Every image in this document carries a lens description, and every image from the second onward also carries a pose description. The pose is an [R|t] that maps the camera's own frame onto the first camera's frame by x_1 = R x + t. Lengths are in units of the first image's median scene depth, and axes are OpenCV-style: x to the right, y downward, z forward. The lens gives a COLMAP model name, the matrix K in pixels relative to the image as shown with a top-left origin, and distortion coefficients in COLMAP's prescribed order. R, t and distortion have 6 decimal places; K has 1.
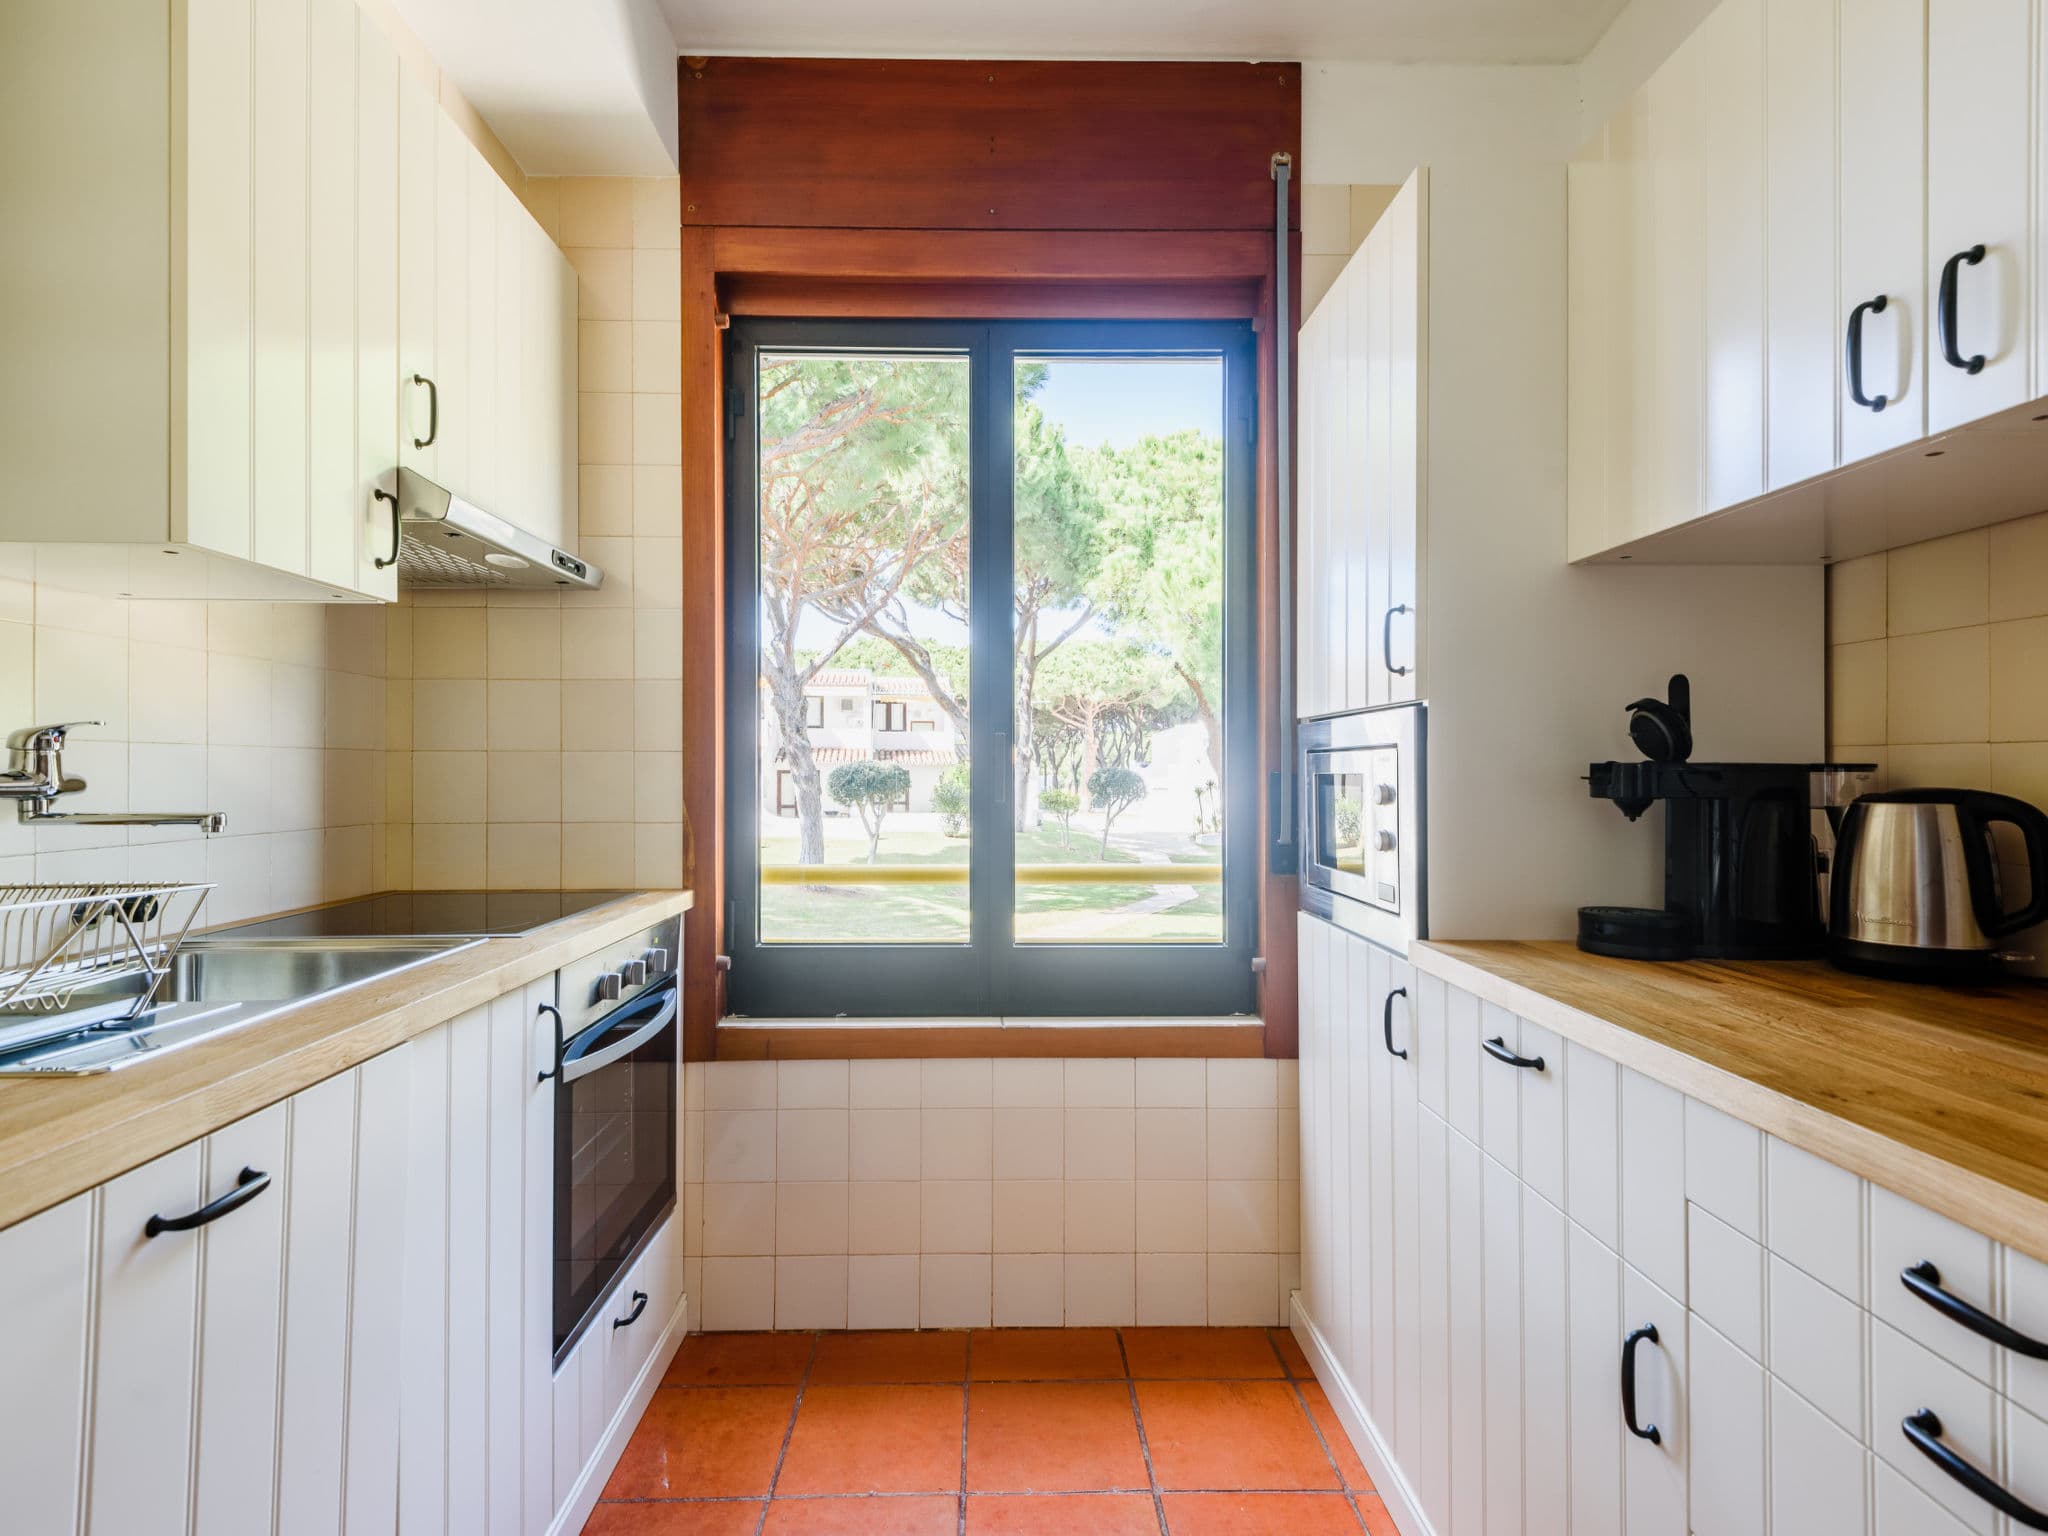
lens RADIAL K [[1089.9, 0, 979.6], [0, 1089.9, 744.5], [0, 0, 1]] dist [0.005680, -0.002707]
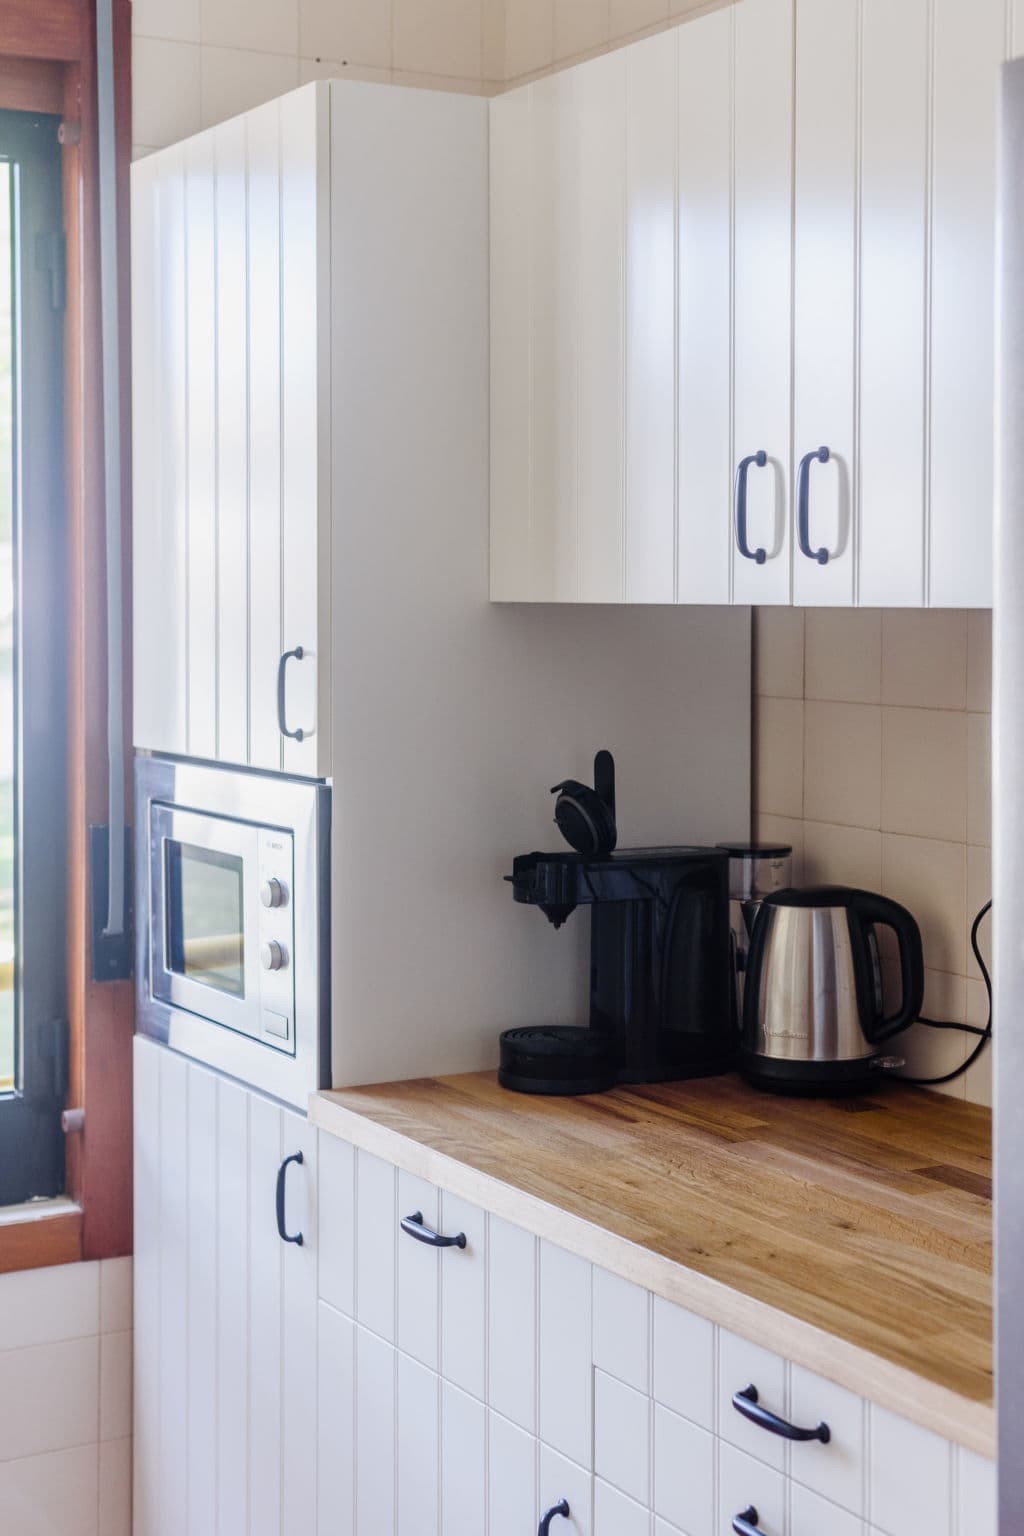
lens RADIAL K [[2343.3, 0, 512.2], [0, 2343.3, 574.9], [0, 0, 1]] dist [0.083564, -0.161153]
pose [[0.873688, -0.001497, 0.486485, -0.330624], [-0.004811, 0.999920, 0.011718, -0.235260], [-0.486463, -0.012578, 0.873611, -0.594154]]
